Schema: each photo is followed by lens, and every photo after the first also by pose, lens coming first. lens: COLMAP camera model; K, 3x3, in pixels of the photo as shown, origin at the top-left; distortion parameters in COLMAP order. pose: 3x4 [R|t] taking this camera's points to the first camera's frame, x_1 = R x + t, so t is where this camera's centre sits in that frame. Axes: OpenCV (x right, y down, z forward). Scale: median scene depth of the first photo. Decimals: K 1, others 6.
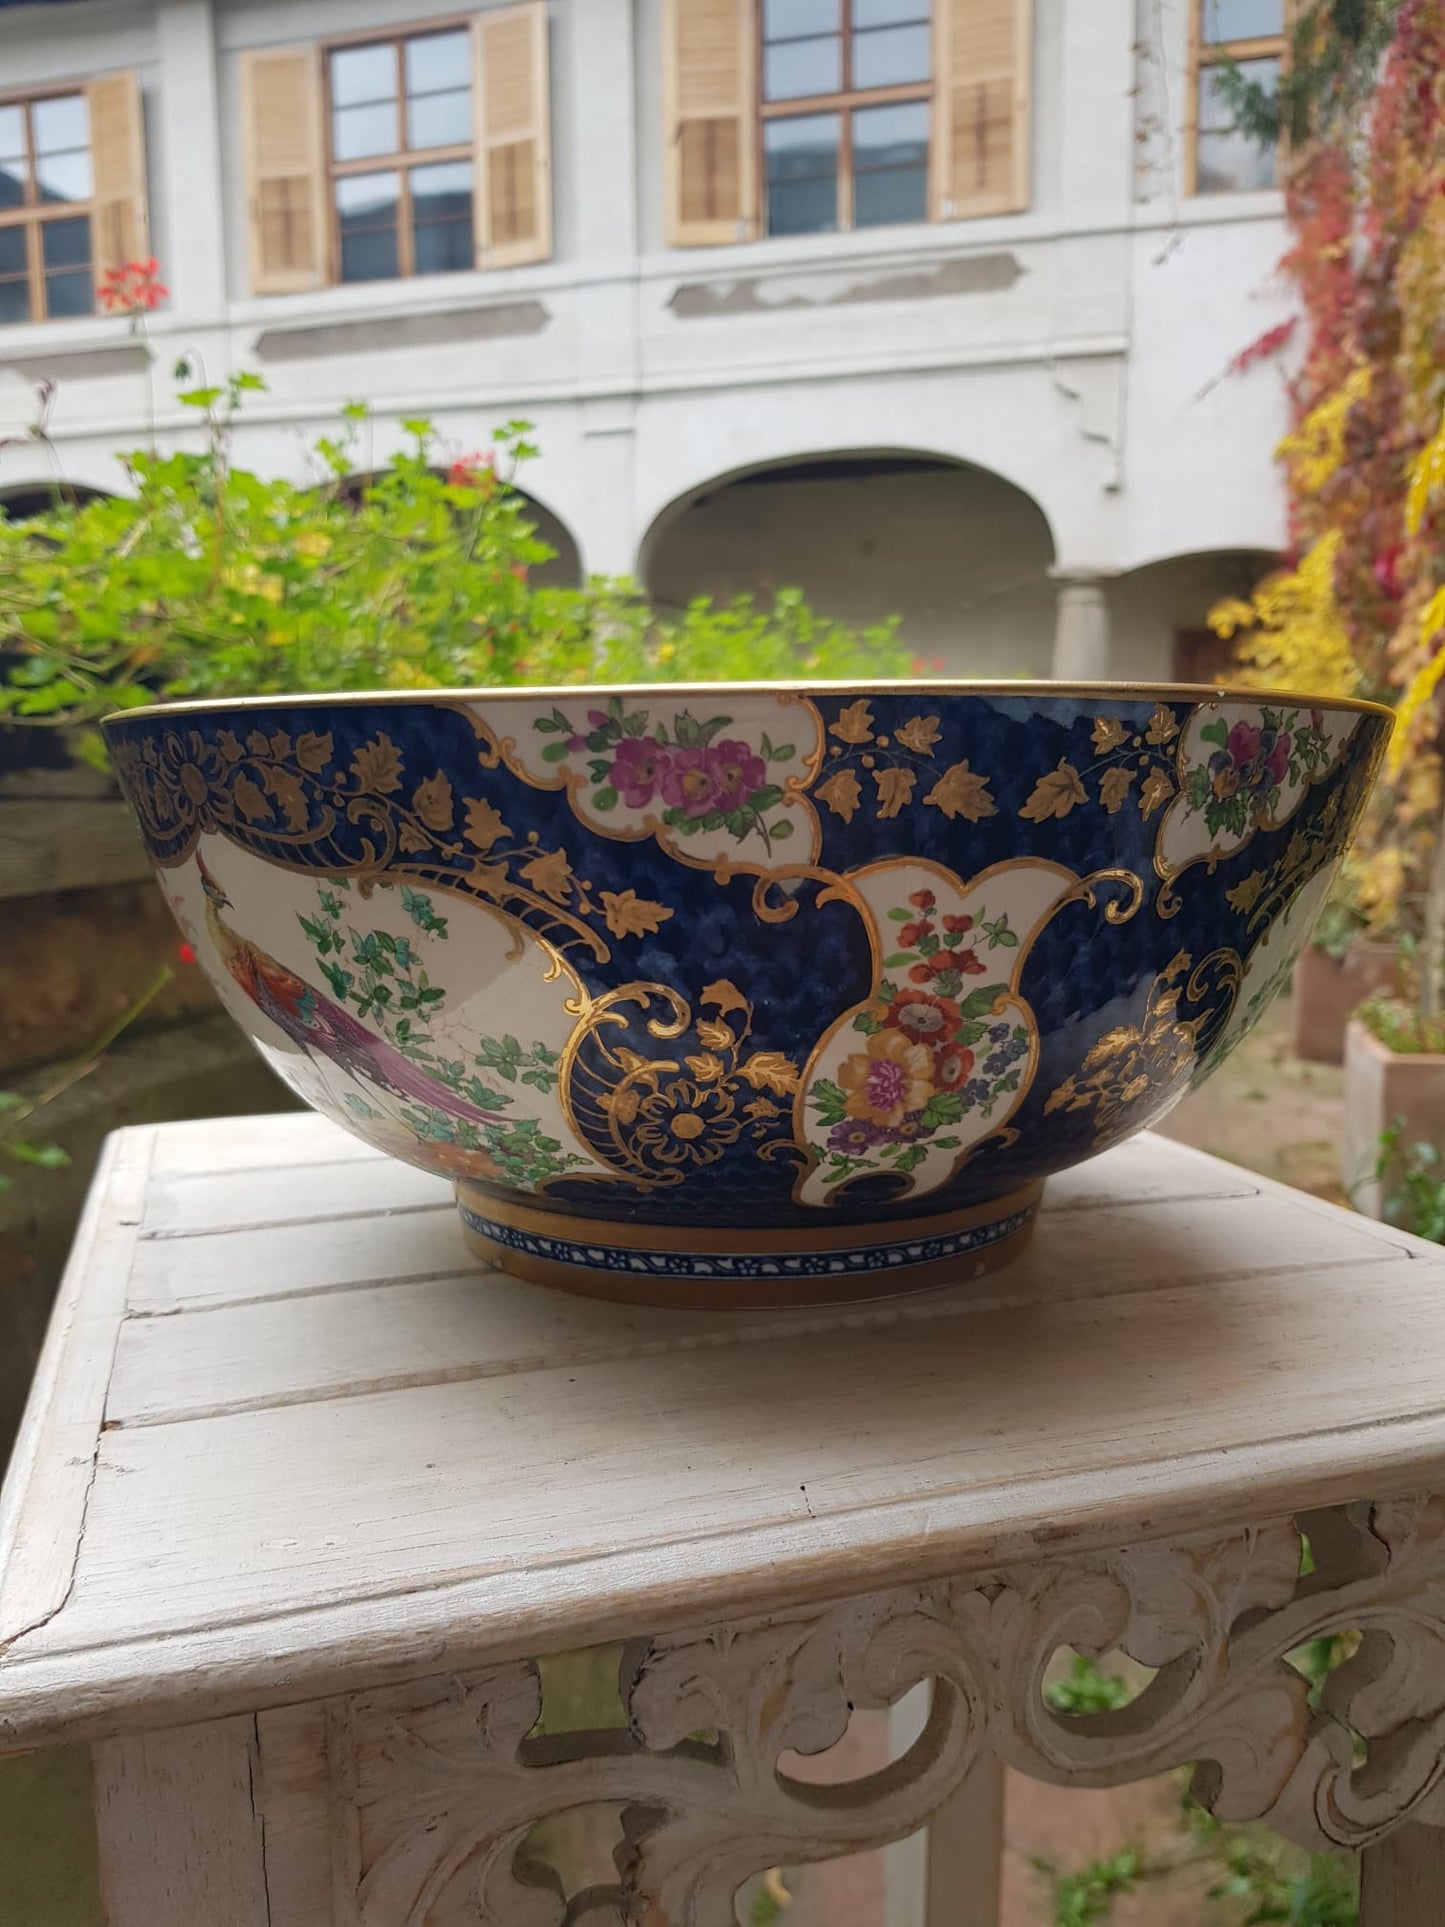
lens RADIAL K [[1510.7, 0, 741.0], [0, 1510.7, 1017.9], [0, 0, 1]] dist [0.067650, -0.157173]
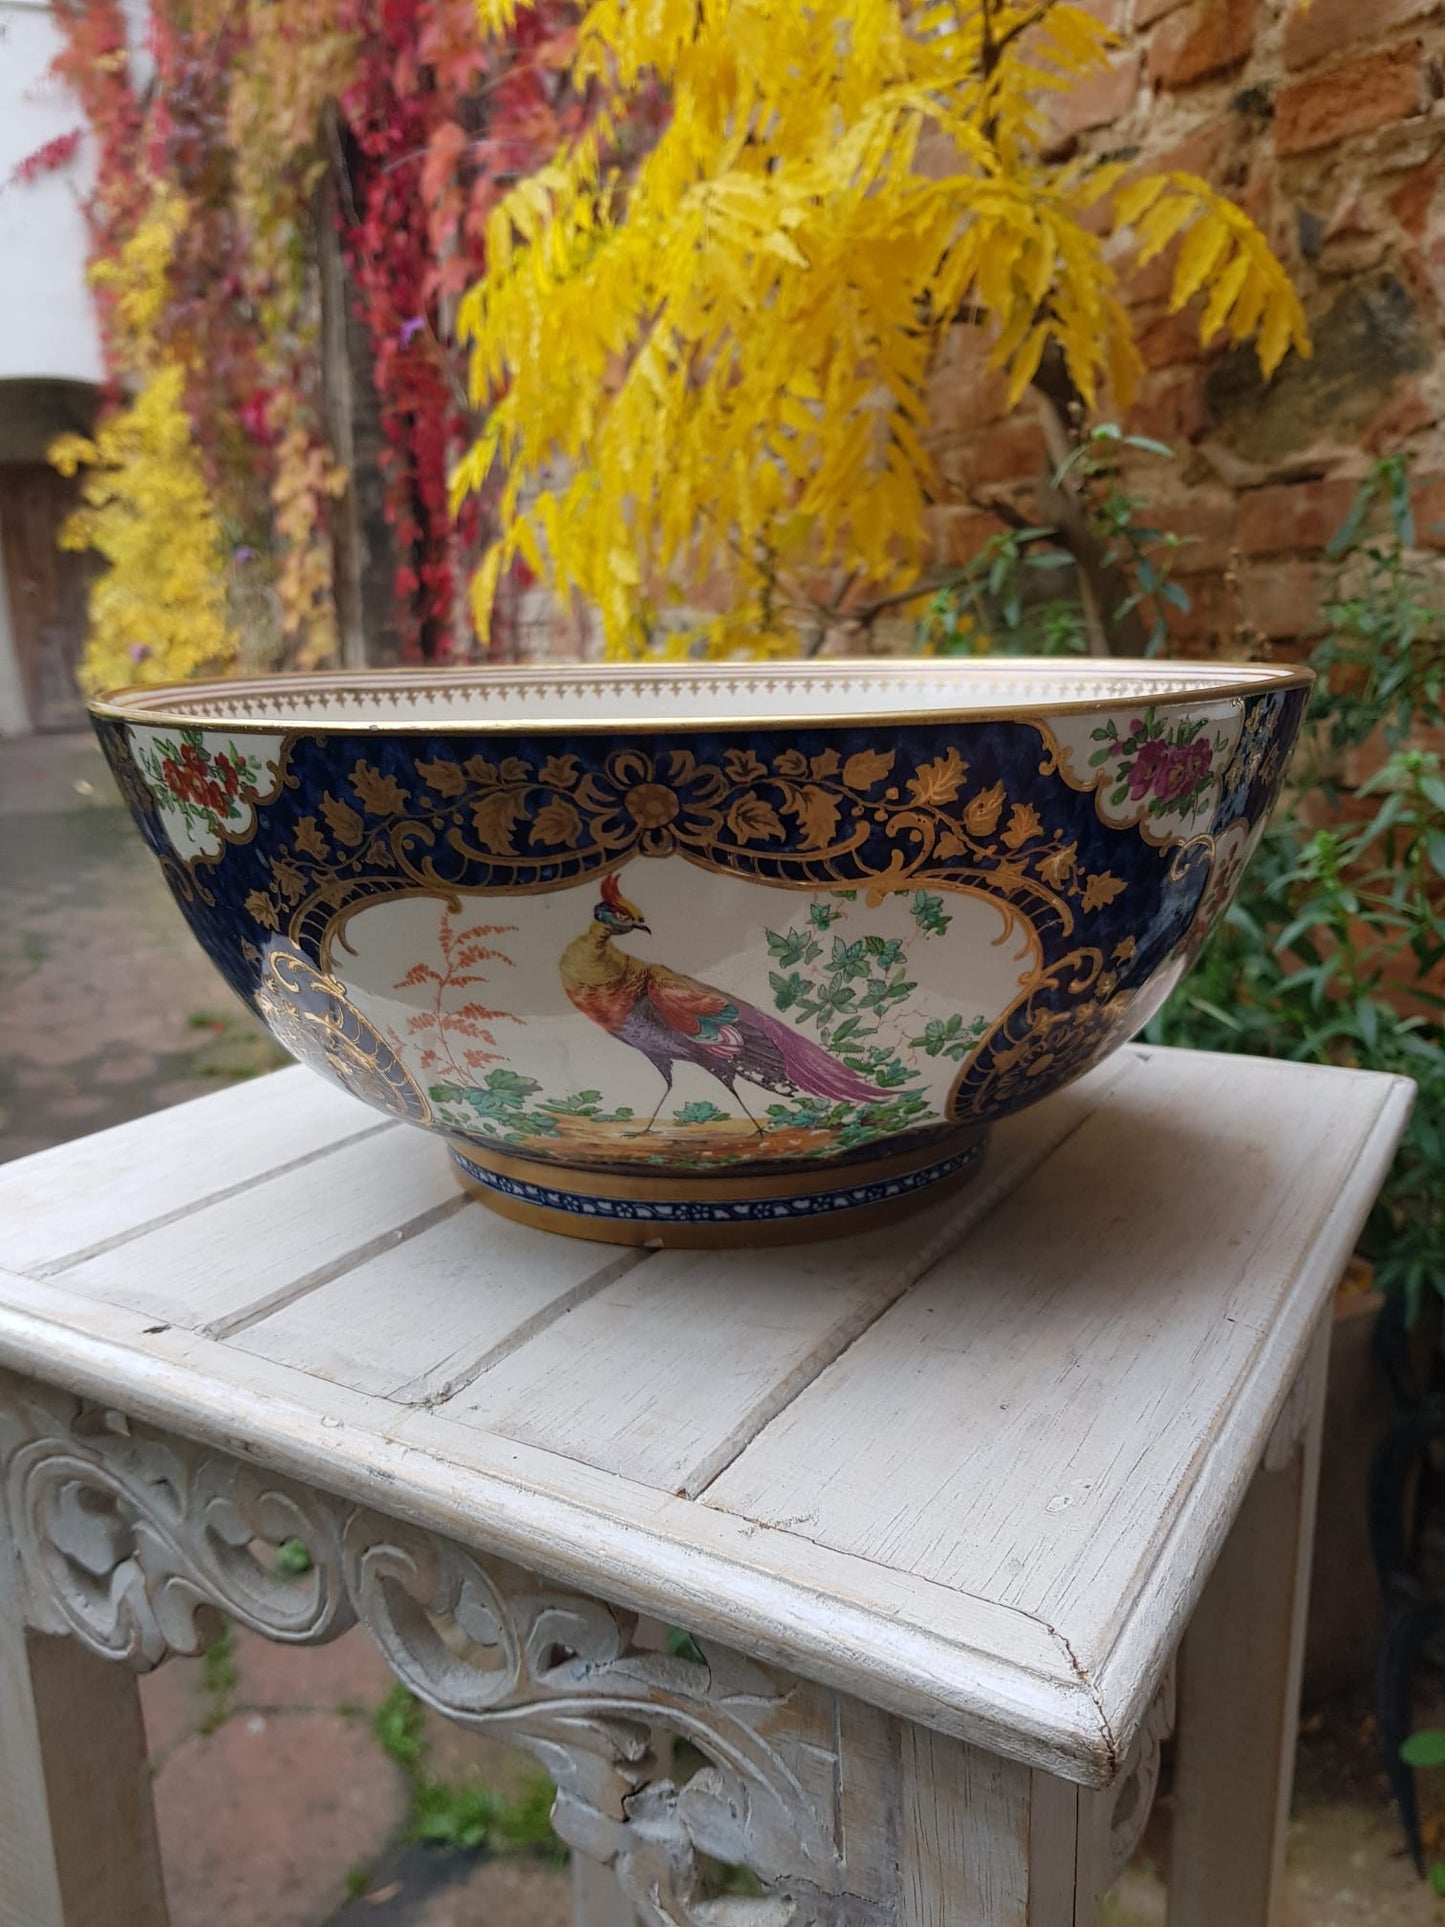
lens RADIAL K [[1501.6, 0, 723.7], [0, 1501.6, 1019.1], [0, 0, 1]] dist [0.046010, -0.091105]
pose [[0.761800, -0.178451, 0.622749, -0.997462], [0.115257, 0.983309, 0.140779, -0.163452], [-0.637477, -0.035469, 0.769653, 0.292087]]
